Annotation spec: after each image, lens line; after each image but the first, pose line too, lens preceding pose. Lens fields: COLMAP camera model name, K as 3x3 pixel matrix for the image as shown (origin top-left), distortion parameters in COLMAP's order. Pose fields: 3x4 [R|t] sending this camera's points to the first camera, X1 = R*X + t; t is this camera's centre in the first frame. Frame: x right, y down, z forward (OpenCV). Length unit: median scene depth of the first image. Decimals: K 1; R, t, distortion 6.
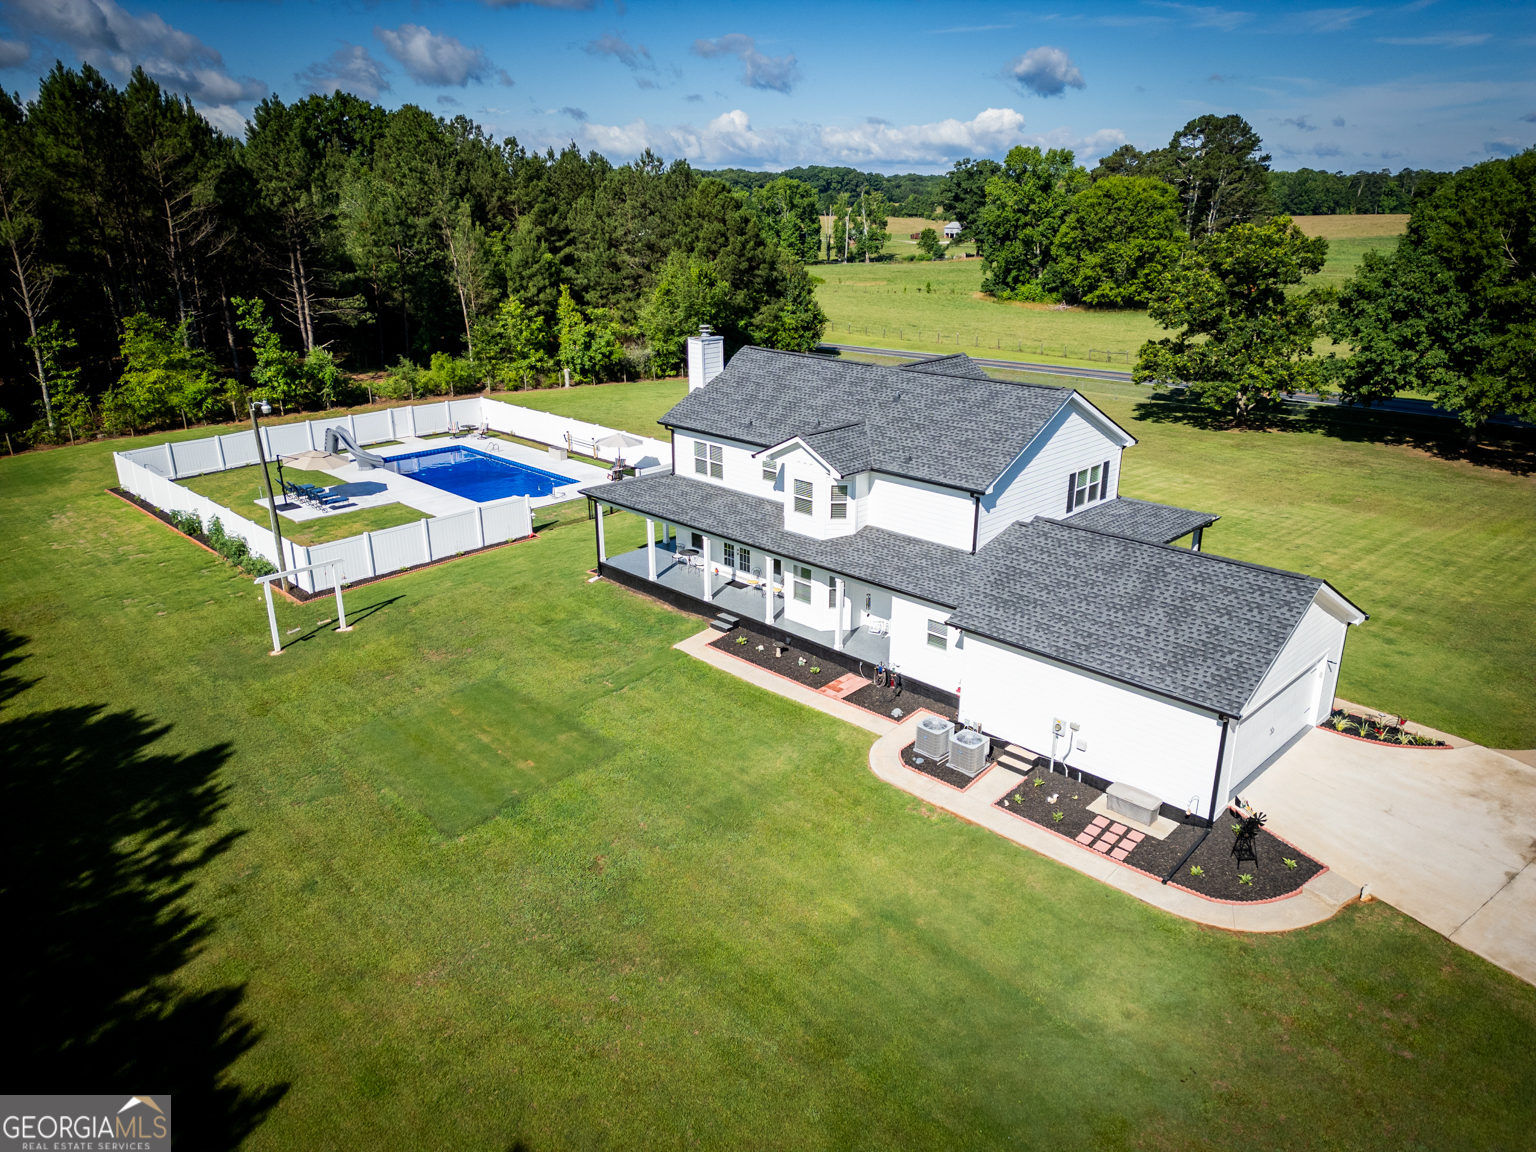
lens RADIAL K [[1072.9, 0, 768.0], [0, 1072.9, 576.0], [0, 0, 1]] dist [0.119280, -0.130032]
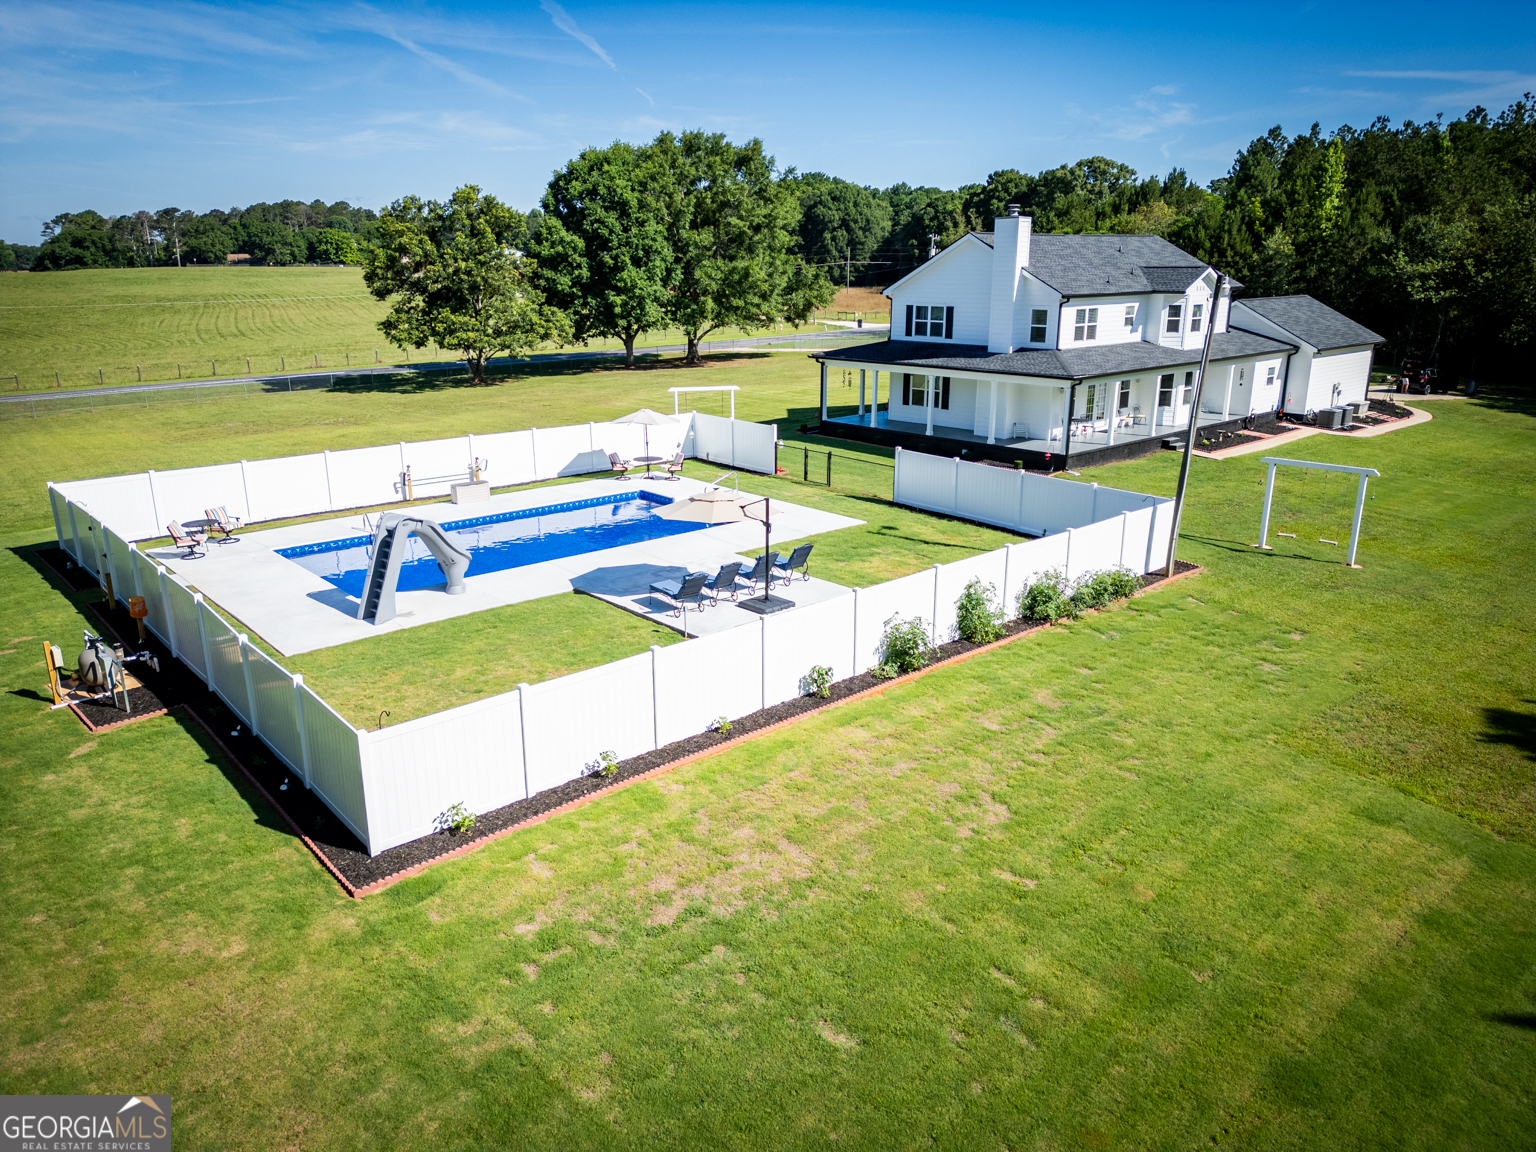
lens RADIAL K [[1072.9, 0, 768.0], [0, 1072.9, 576.0], [0, 0, 1]] dist [0.119280, -0.130032]
pose [[0.051167, -0.280420, 0.958513, -1.155637], [0.332782, 0.909706, 0.248377, -0.249213], [-0.941615, 0.306267, 0.139865, 1.196717]]
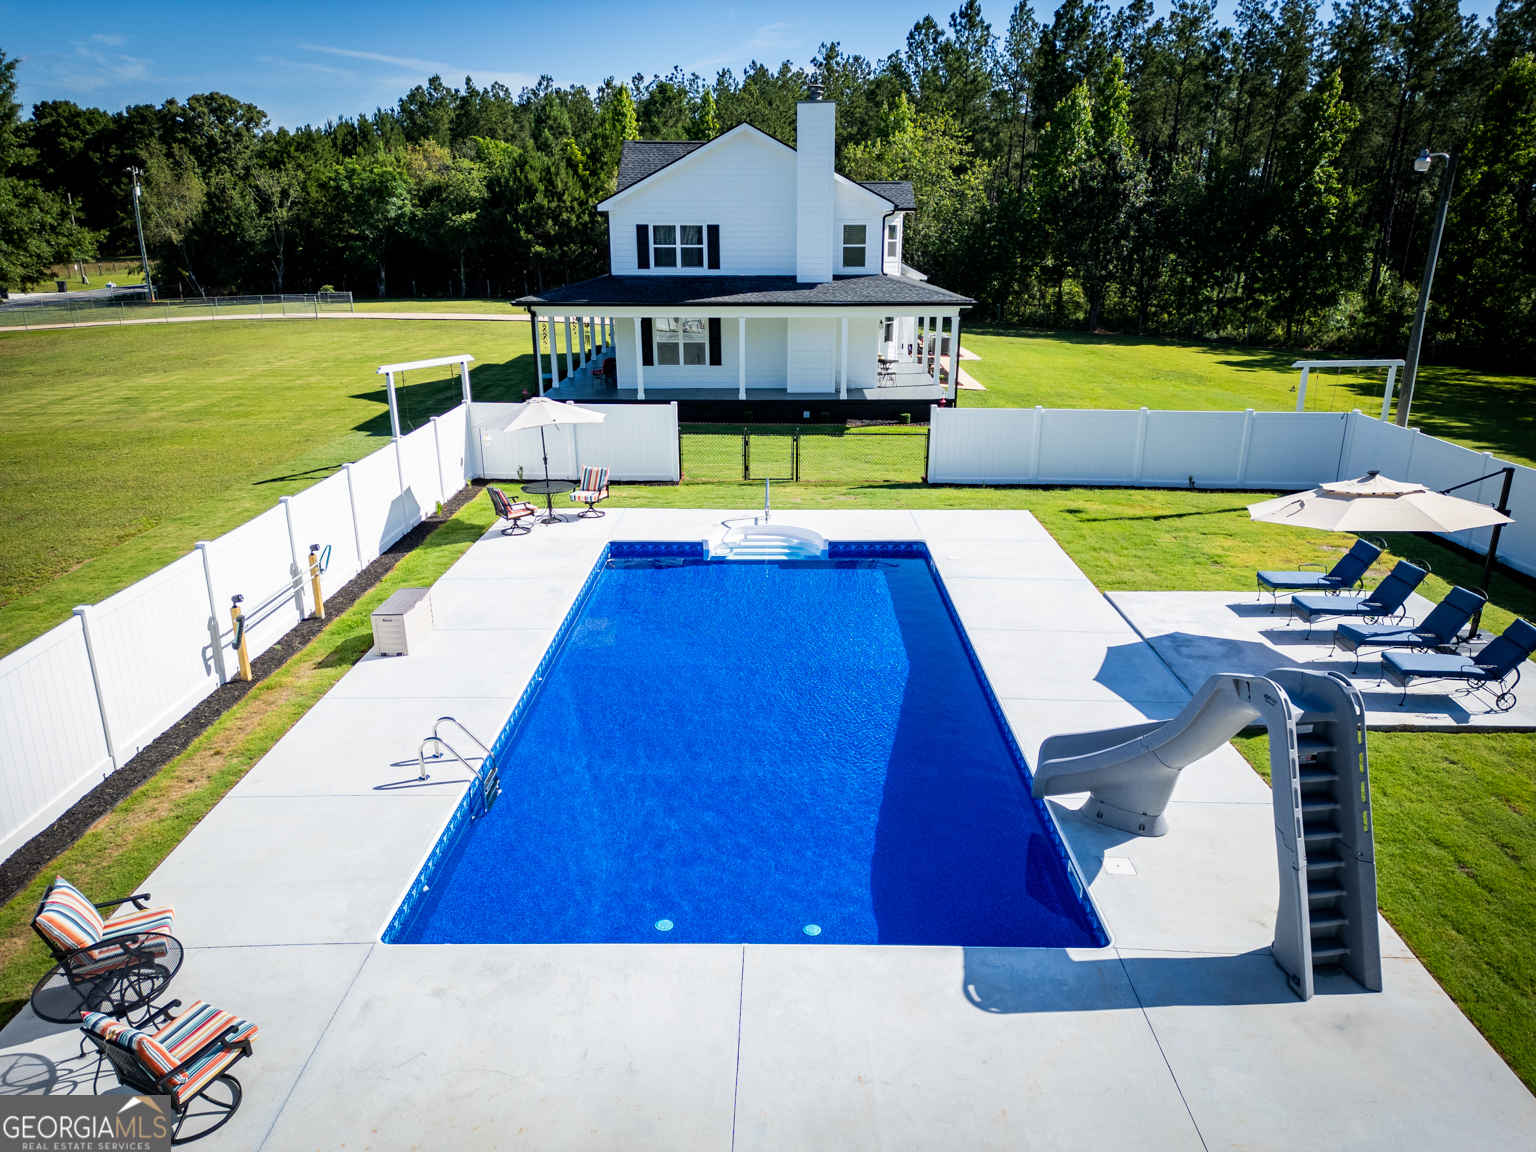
lens RADIAL K [[1072.9, 0, 768.0], [0, 1072.9, 576.0], [0, 0, 1]] dist [0.119280, -0.130032]
pose [[-0.712922, -0.211644, 0.668542, -0.638405], [0.234012, 0.826912, 0.511326, -0.353136], [-0.661045, 0.520983, -0.539997, 1.647127]]
